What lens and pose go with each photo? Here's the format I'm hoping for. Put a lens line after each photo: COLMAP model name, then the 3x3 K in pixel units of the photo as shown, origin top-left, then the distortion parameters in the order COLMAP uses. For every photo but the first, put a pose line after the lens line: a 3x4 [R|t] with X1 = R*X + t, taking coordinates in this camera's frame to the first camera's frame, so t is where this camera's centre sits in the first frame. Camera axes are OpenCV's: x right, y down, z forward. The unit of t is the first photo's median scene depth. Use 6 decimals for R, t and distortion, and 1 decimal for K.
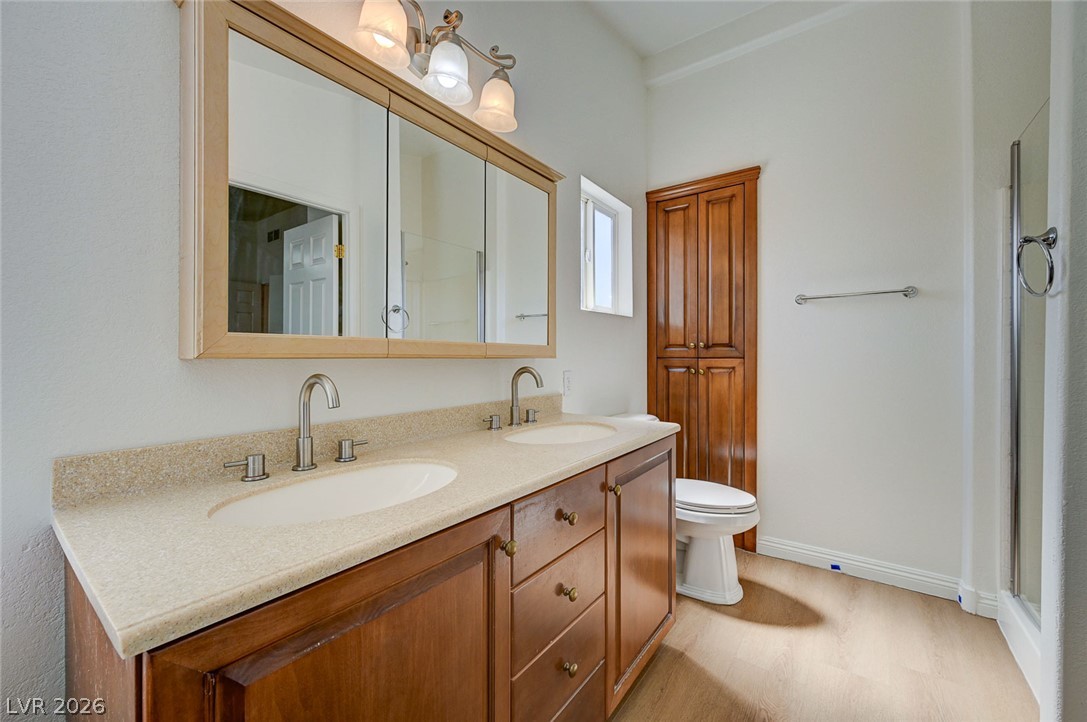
lens RADIAL K [[434.8, 0, 554.2], [0, 434.8, 368.3], [0, 0, 1]] dist [-0.000665, -0.000030]
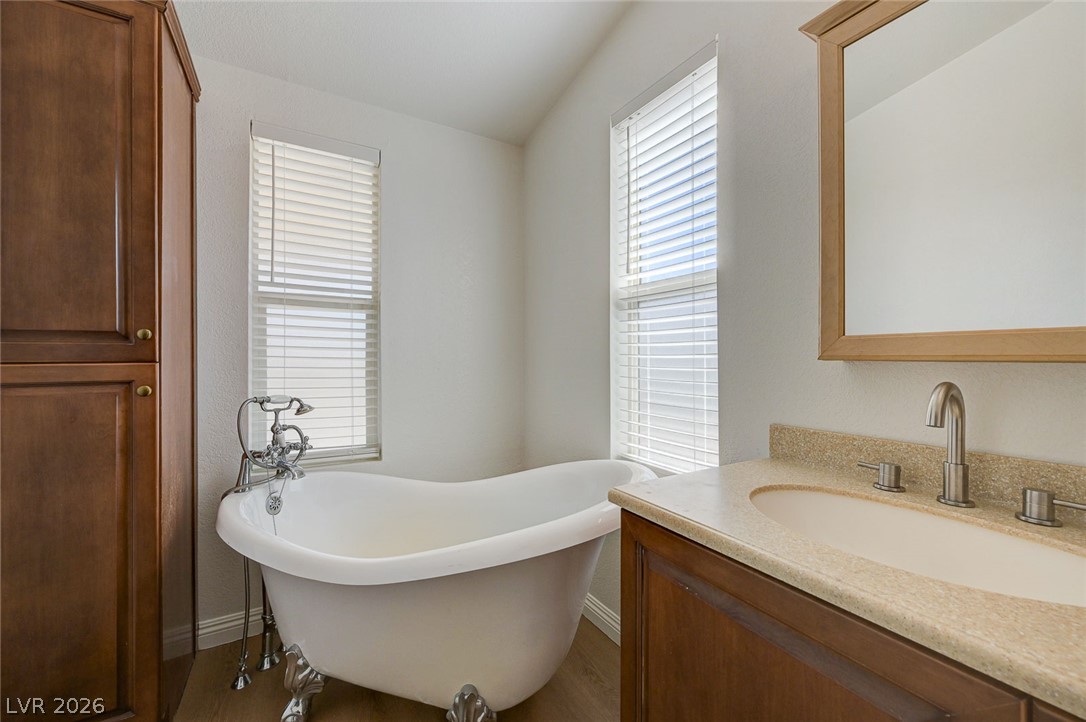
lens RADIAL K [[429.3, 0, 543.0], [0, 429.3, 361.0], [0, 0, 1]] dist [-0.003299, 0.000138]
pose [[-0.410748, 0.005821, -0.911730, 0.483850], [-0.029858, 0.999357, 0.019832, -0.019111], [0.911260, 0.035368, -0.410311, 0.720276]]
